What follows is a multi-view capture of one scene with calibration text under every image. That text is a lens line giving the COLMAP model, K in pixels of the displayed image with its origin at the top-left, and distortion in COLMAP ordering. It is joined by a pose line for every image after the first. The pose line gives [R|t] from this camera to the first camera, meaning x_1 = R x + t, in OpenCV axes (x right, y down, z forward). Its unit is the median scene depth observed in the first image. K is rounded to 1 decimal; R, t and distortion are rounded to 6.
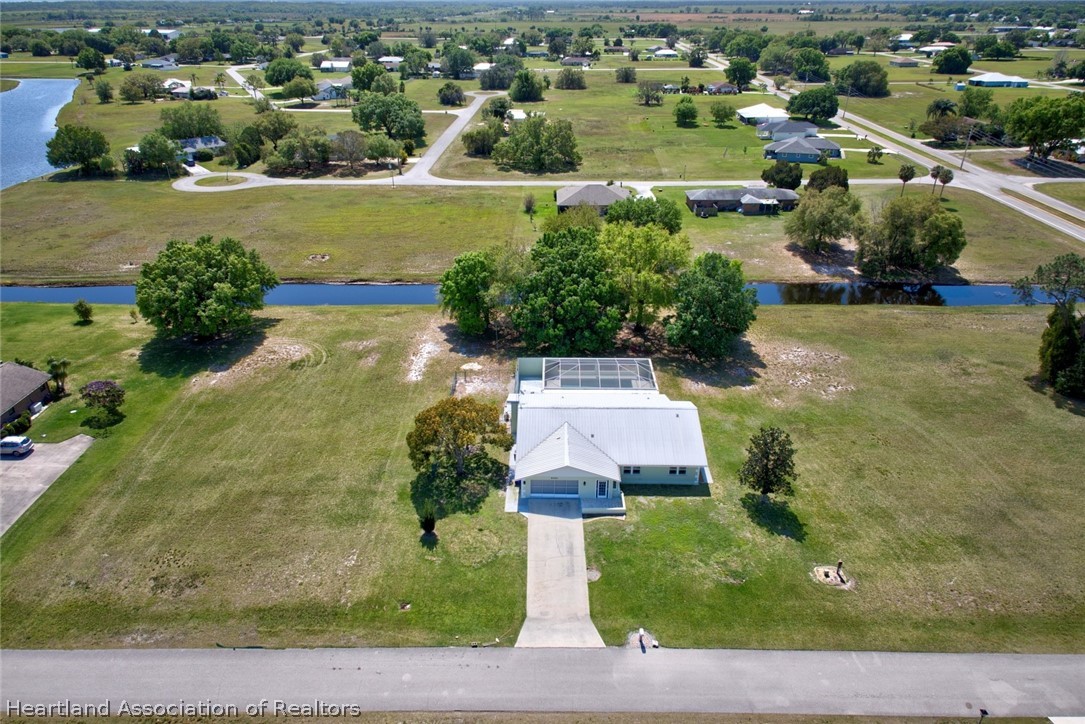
lens RADIAL K [[725.8, 0, 542.5], [0, 725.8, 362.0], [0, 0, 1]] dist [0.062255, -0.026648]
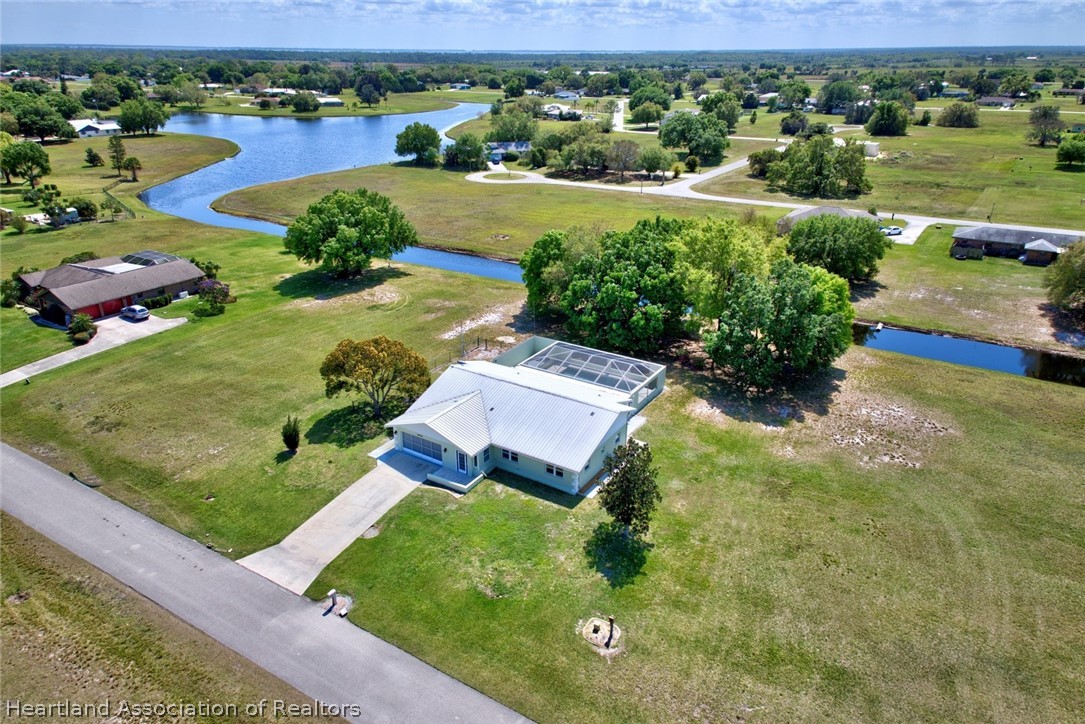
lens RADIAL K [[725.8, 0, 542.5], [0, 725.8, 362.0], [0, 0, 1]] dist [0.062255, -0.026648]
pose [[0.850795, 0.209531, -0.481918, 0.412018], [-0.237290, 0.971433, 0.003446, 0.020745], [0.468873, 0.111422, 0.876210, 0.181434]]
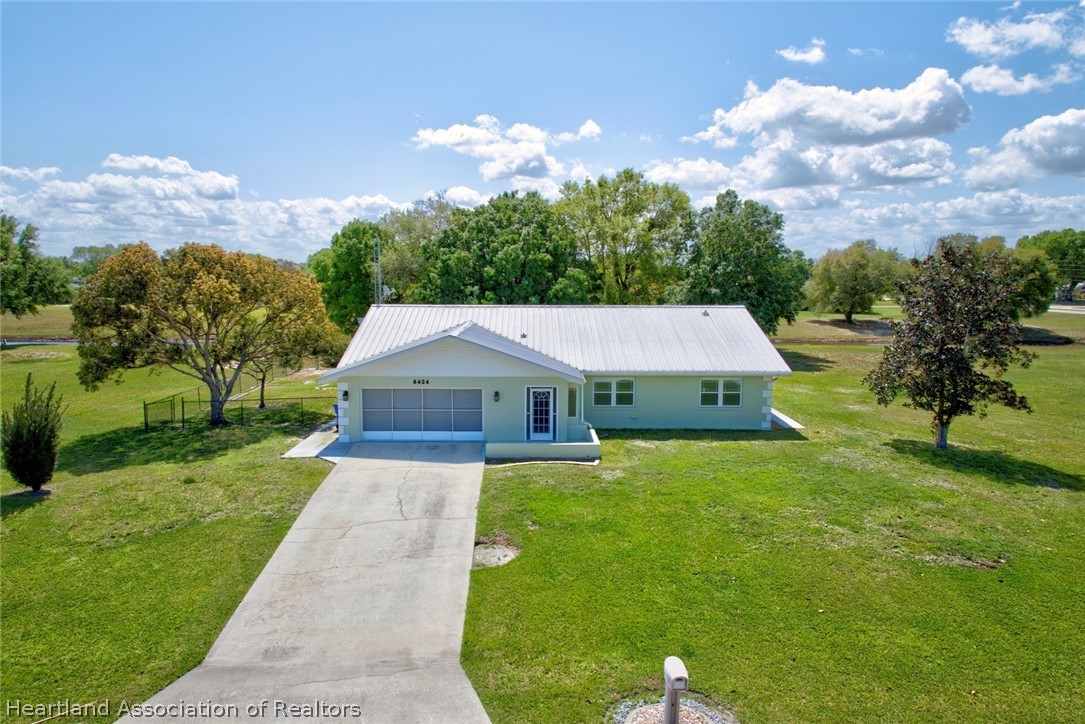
lens RADIAL K [[725.8, 0, 542.5], [0, 725.8, 362.0], [0, 0, 1]] dist [0.062255, -0.026648]
pose [[0.999683, 0.001519, 0.025121, 0.052525], [0.006972, 0.942392, -0.334437, 0.203805], [-0.024182, 0.334506, 0.942083, 0.442212]]
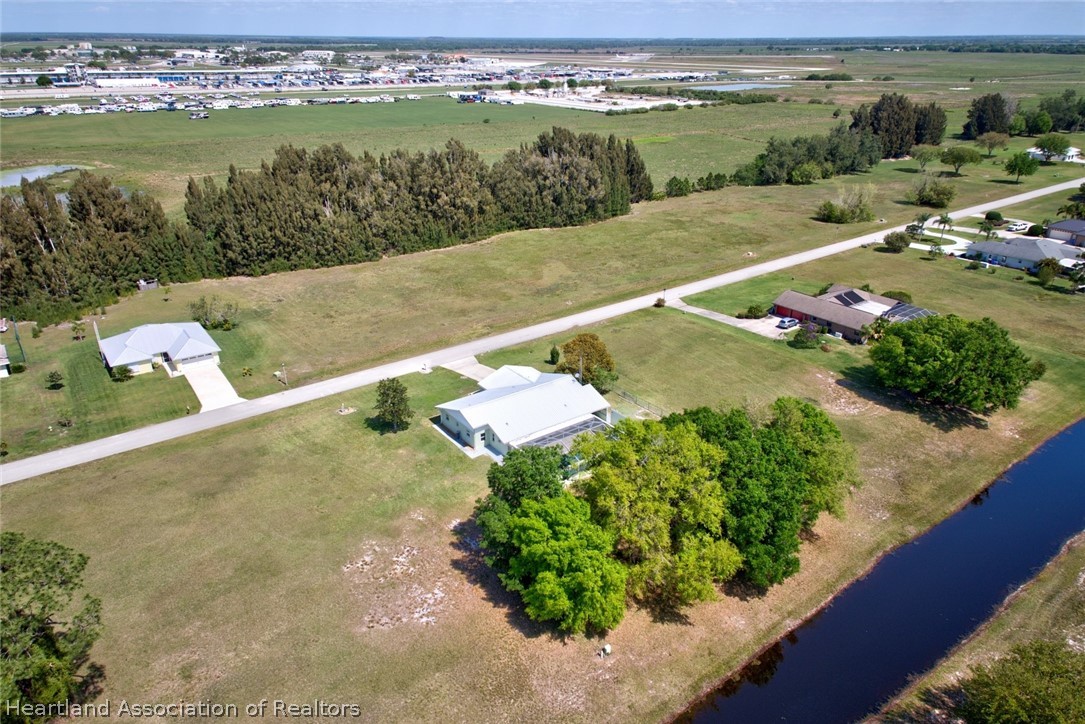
lens RADIAL K [[725.8, 0, 542.5], [0, 725.8, 362.0], [0, 0, 1]] dist [0.062255, -0.026648]
pose [[-0.795730, 0.246180, -0.553361, 0.608261], [-0.270016, 0.673639, 0.687970, -0.705531], [0.542130, 0.696855, -0.469562, 1.268185]]
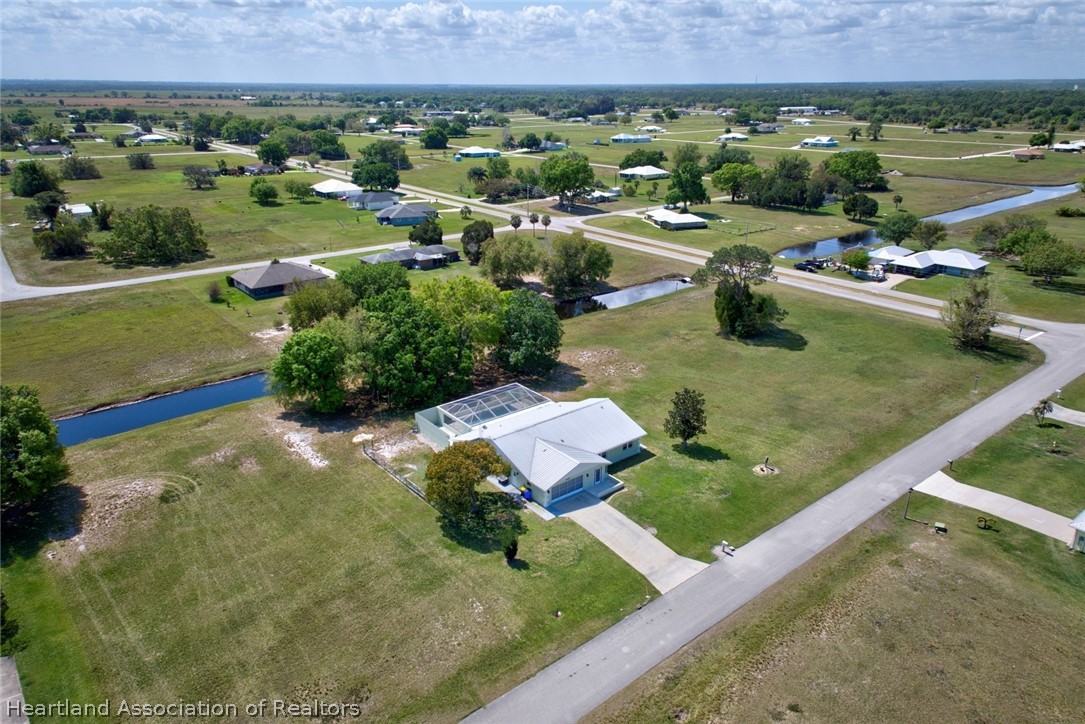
lens RADIAL K [[725.8, 0, 542.5], [0, 725.8, 362.0], [0, 0, 1]] dist [0.062255, -0.026648]
pose [[0.768417, -0.226962, 0.598351, -0.479613], [0.284508, 0.958672, -0.001735, -0.021095], [-0.573228, 0.171569, 0.801232, 0.042194]]
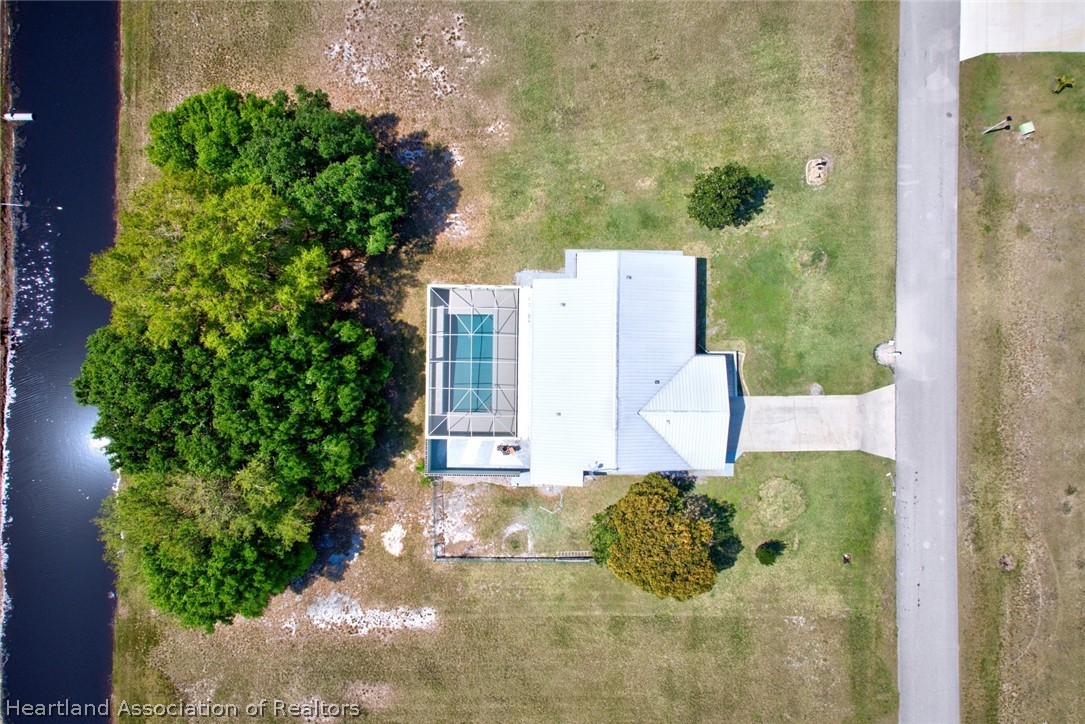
lens RADIAL K [[725.8, 0, 542.5], [0, 725.8, 362.0], [0, 0, 1]] dist [0.062255, -0.026648]
pose [[-0.000679, -0.999923, 0.012365, 0.062319], [0.446918, 0.010758, 0.894510, -0.550025], [-0.894575, 0.006133, 0.446876, 0.562806]]
